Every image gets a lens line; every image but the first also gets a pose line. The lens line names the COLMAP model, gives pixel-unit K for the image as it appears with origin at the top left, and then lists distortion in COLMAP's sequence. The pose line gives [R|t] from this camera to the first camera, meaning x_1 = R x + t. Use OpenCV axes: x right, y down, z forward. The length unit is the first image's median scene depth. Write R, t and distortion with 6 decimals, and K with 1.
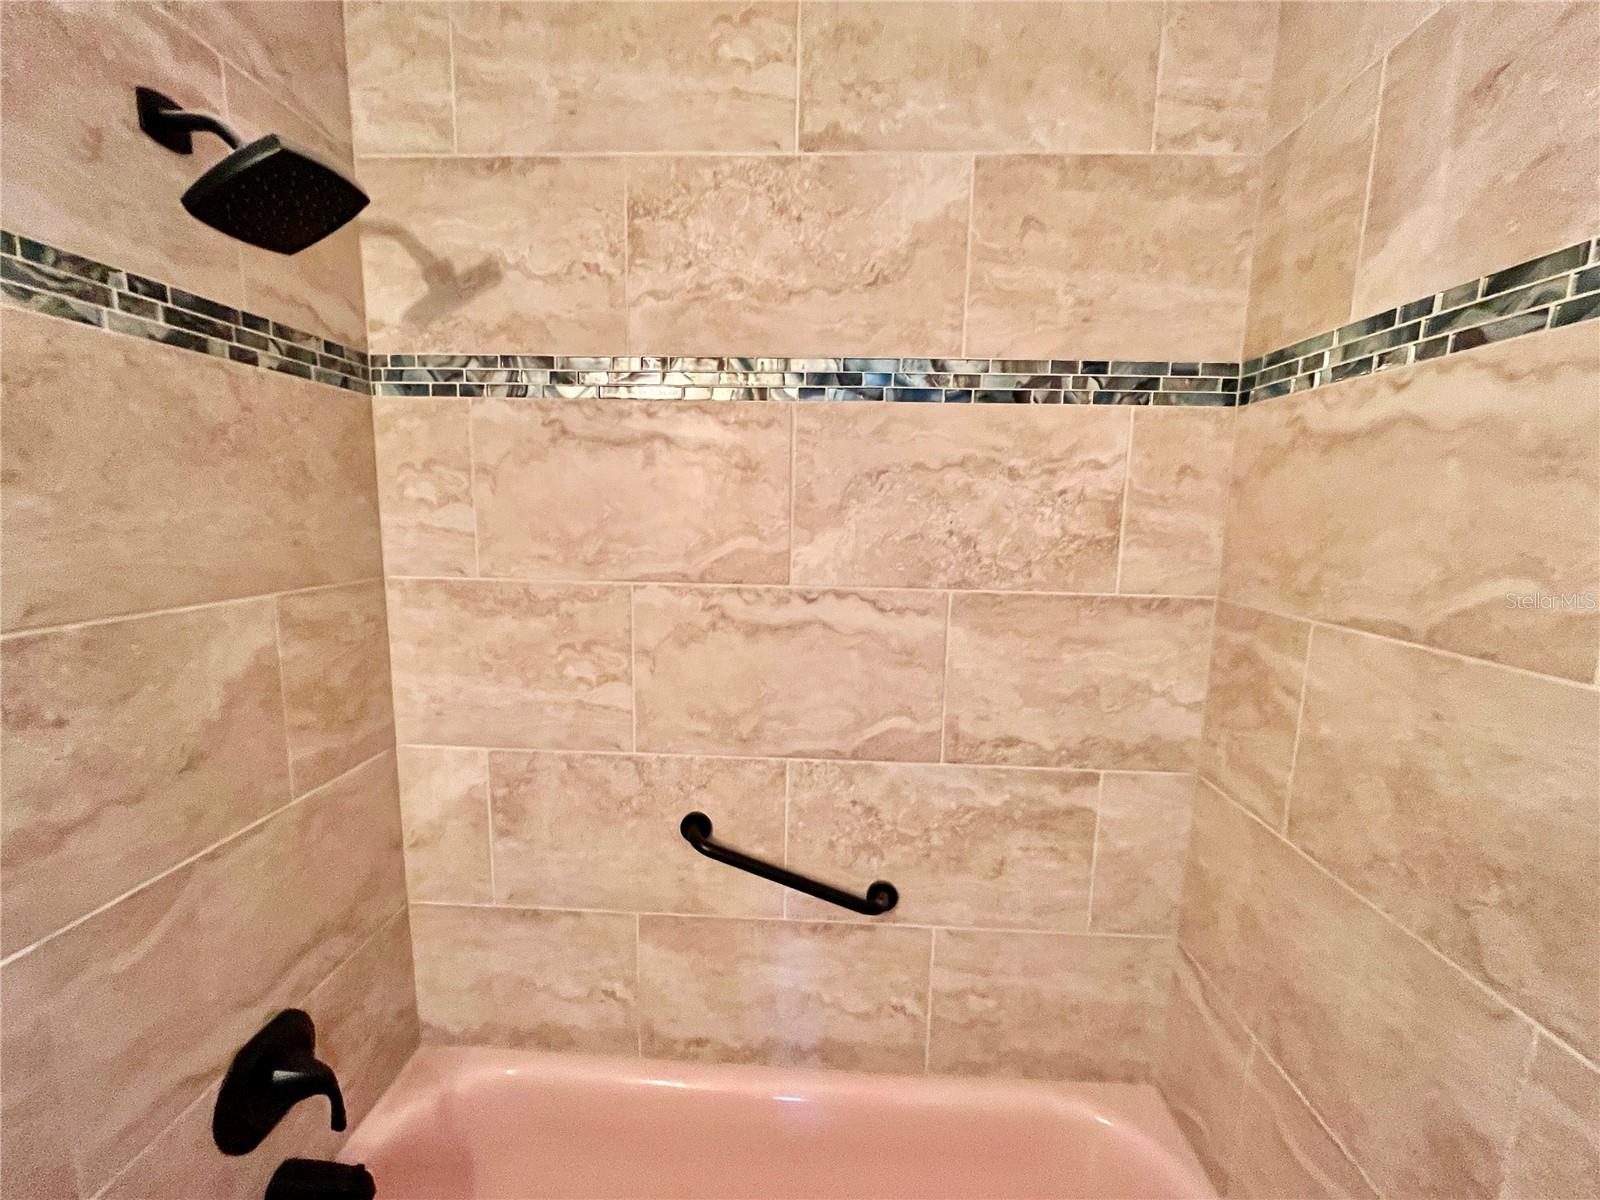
lens RADIAL K [[646.6, 0, 797.7], [0, 646.6, 597.7], [0, 0, 1]] dist [-0.002120, 0.000126]
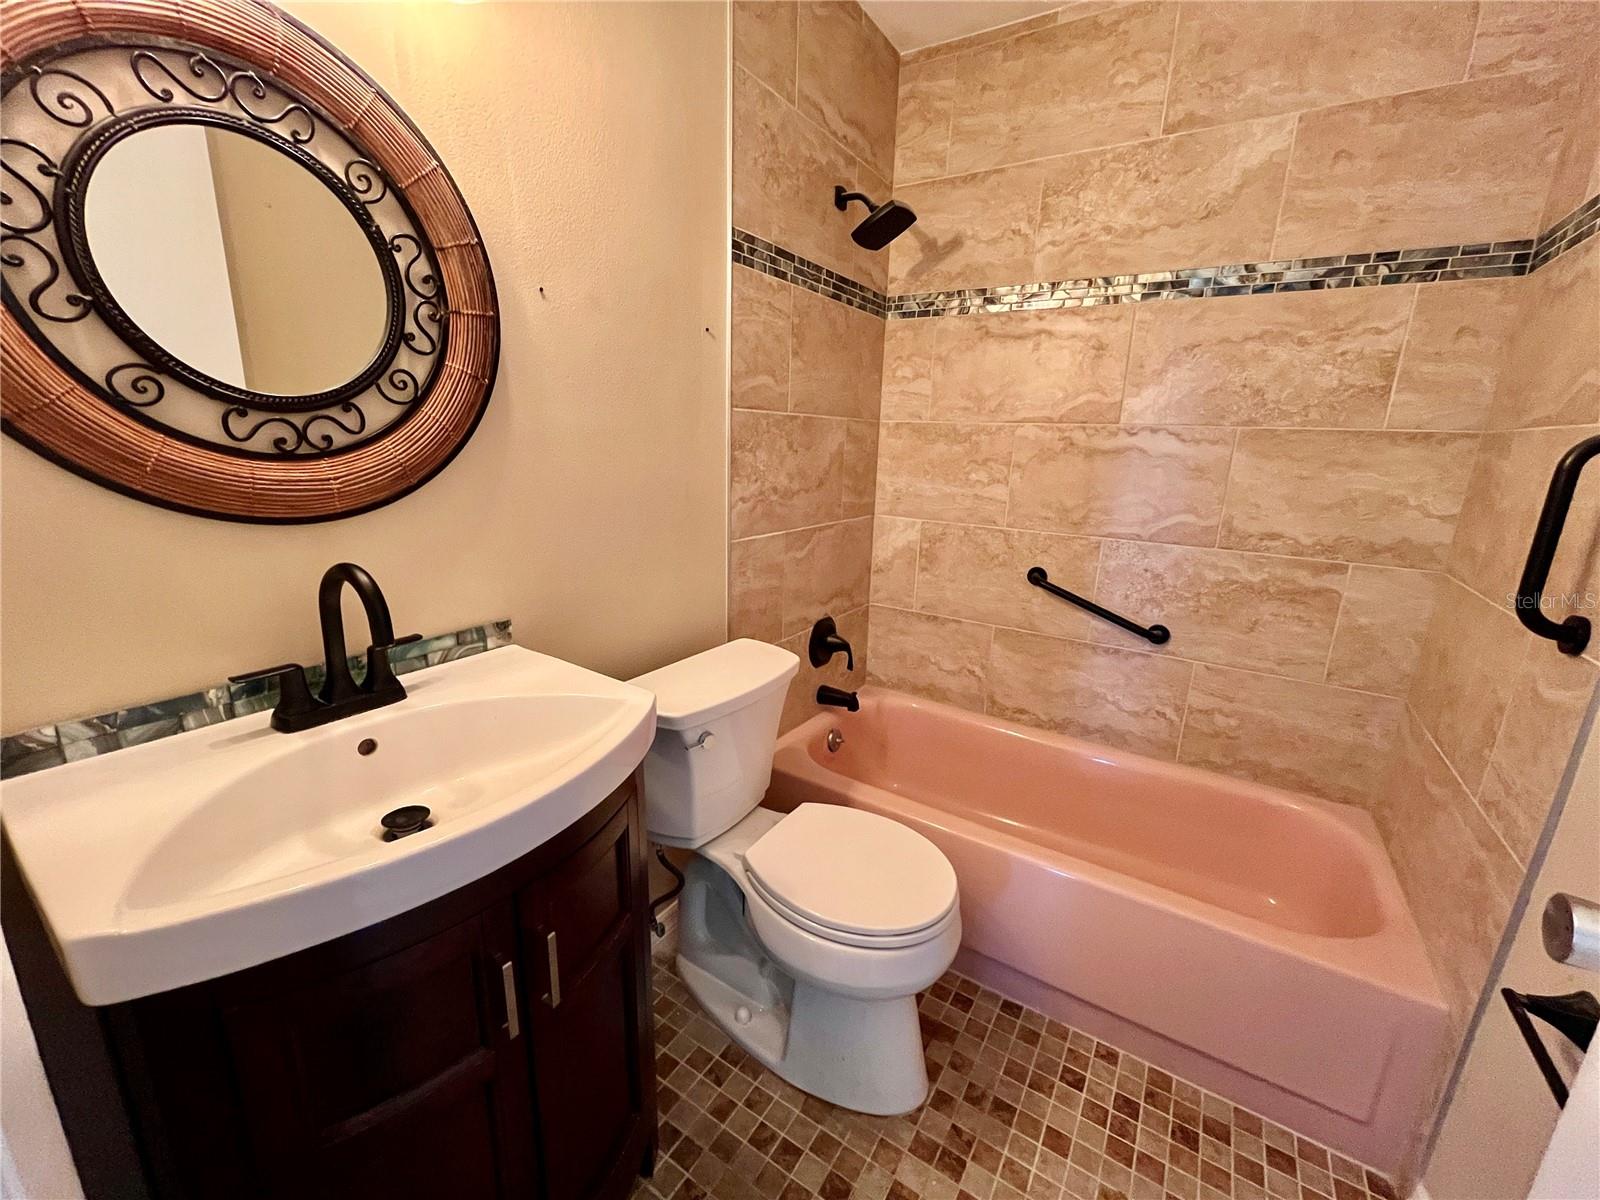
lens RADIAL K [[646.6, 0, 797.7], [0, 646.6, 597.7], [0, 0, 1]] dist [-0.002120, 0.000126]
pose [[0.867557, 0.128607, -0.480422, 0.123983], [-0.083580, 0.989950, 0.114075, 0.296271], [0.490265, -0.058813, 0.869587, -0.812522]]
